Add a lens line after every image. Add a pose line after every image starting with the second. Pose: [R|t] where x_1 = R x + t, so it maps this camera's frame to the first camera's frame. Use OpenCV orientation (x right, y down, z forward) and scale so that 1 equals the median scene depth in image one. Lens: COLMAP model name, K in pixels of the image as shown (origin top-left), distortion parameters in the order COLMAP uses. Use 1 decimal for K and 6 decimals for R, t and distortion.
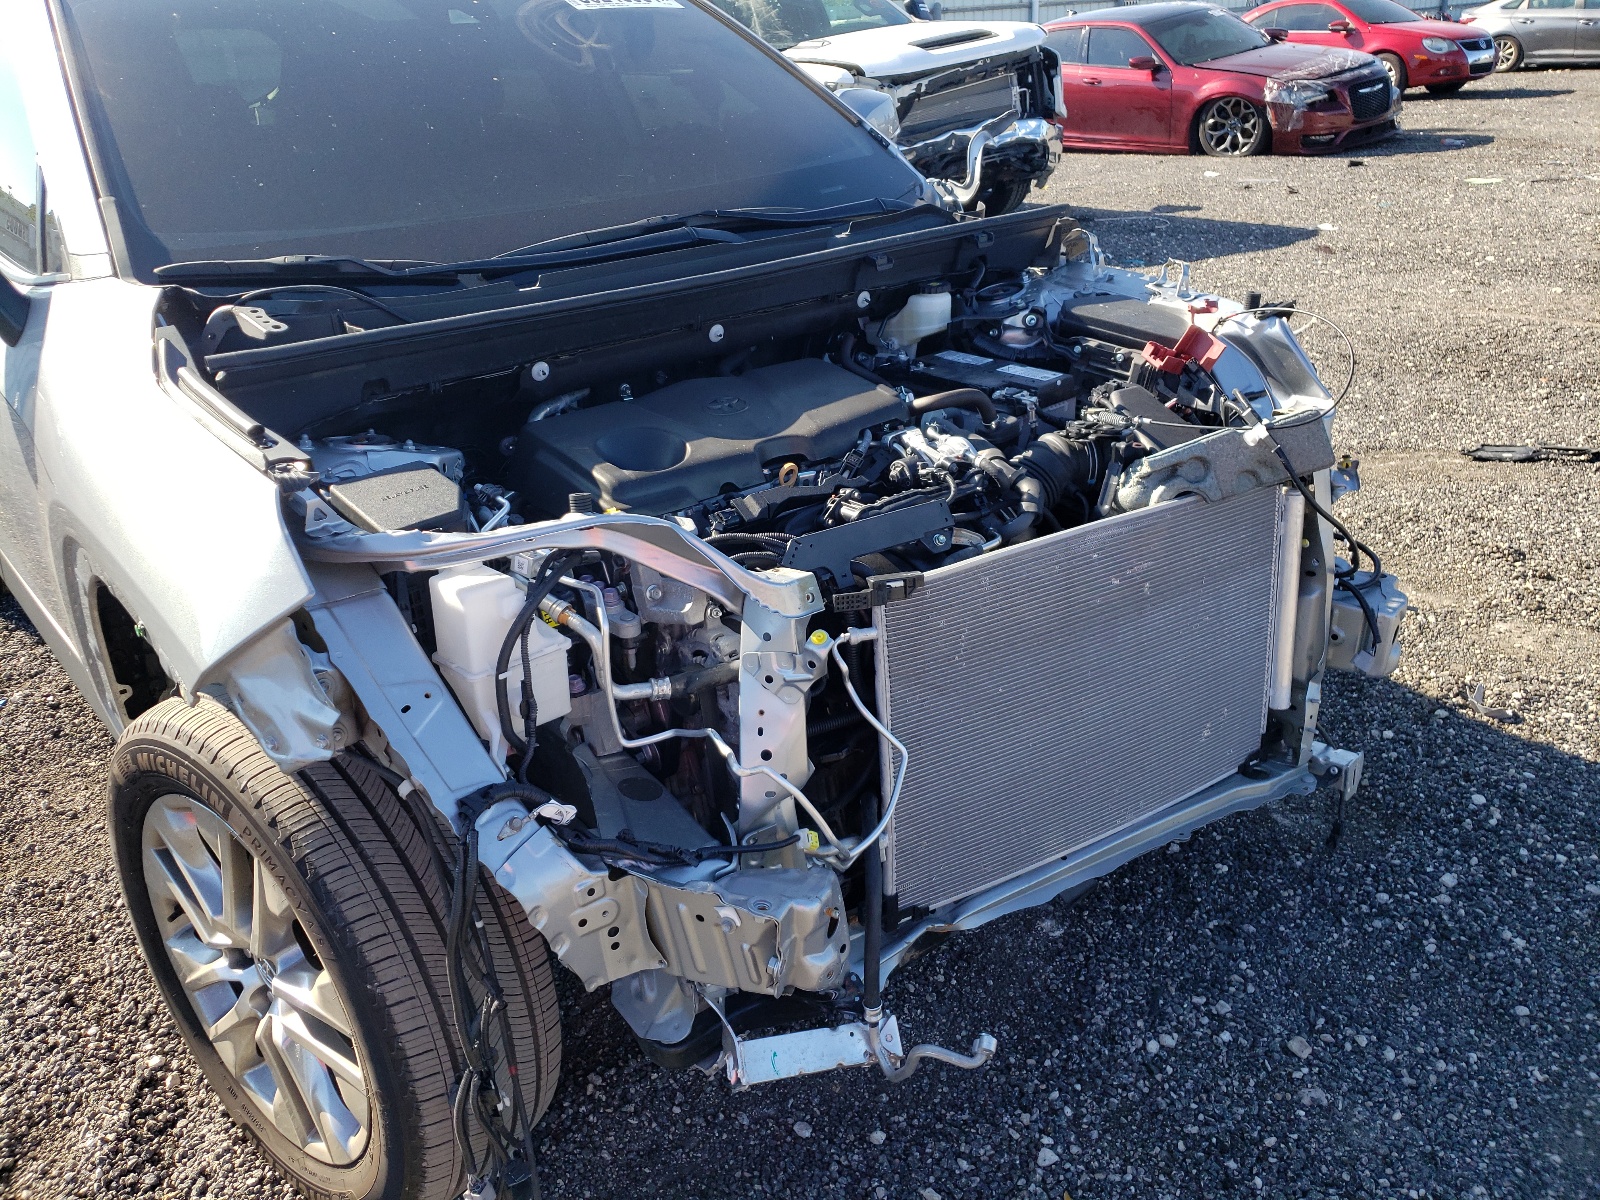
lens RADIAL K [[1277.2, 0, 800.0], [0, 1277.2, 600.0], [0, 0, 1]] dist [0.025077, 0.010193]
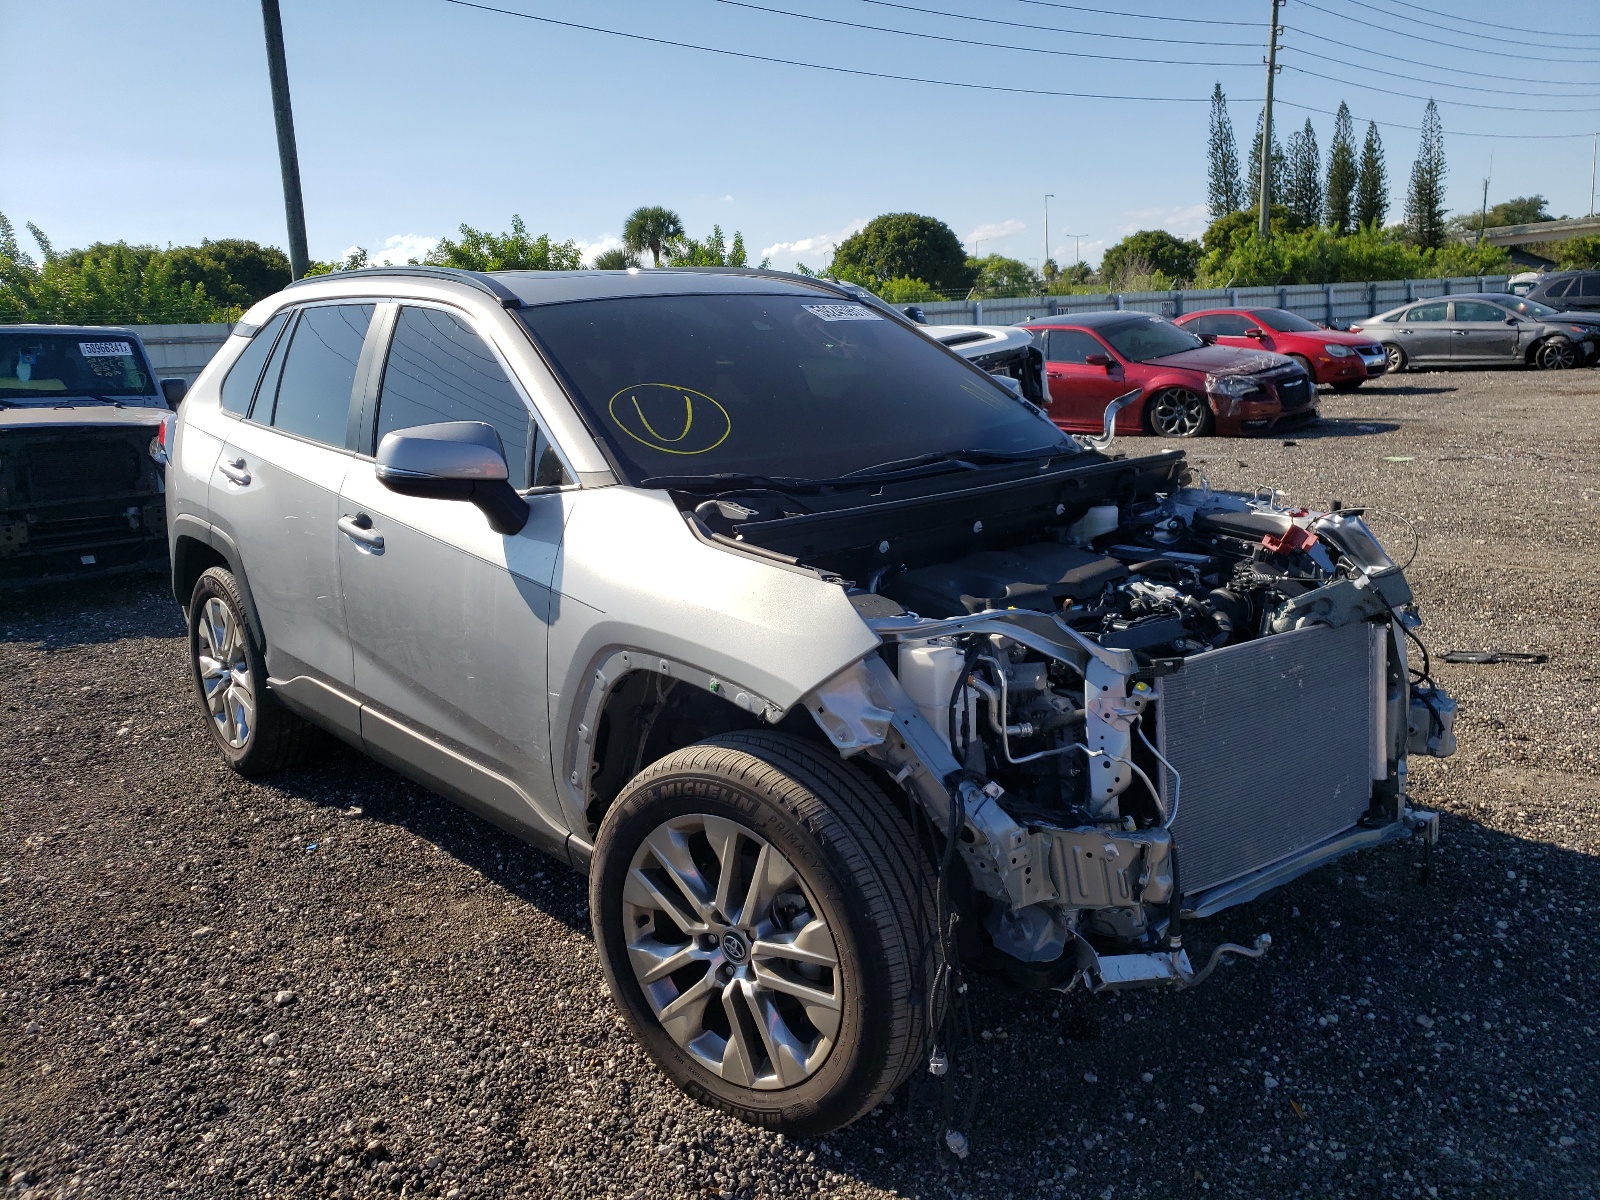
lens RADIAL K [[1360.9, 0, 800.0], [0, 1360.9, 600.0], [0, 0, 1]] dist [0.042003, 0.000273]
pose [[0.996650, -0.000950, 0.081780, -0.395319], [0.018654, 0.976214, -0.216004, 0.204683], [-0.079630, 0.216806, 0.972962, -0.483080]]
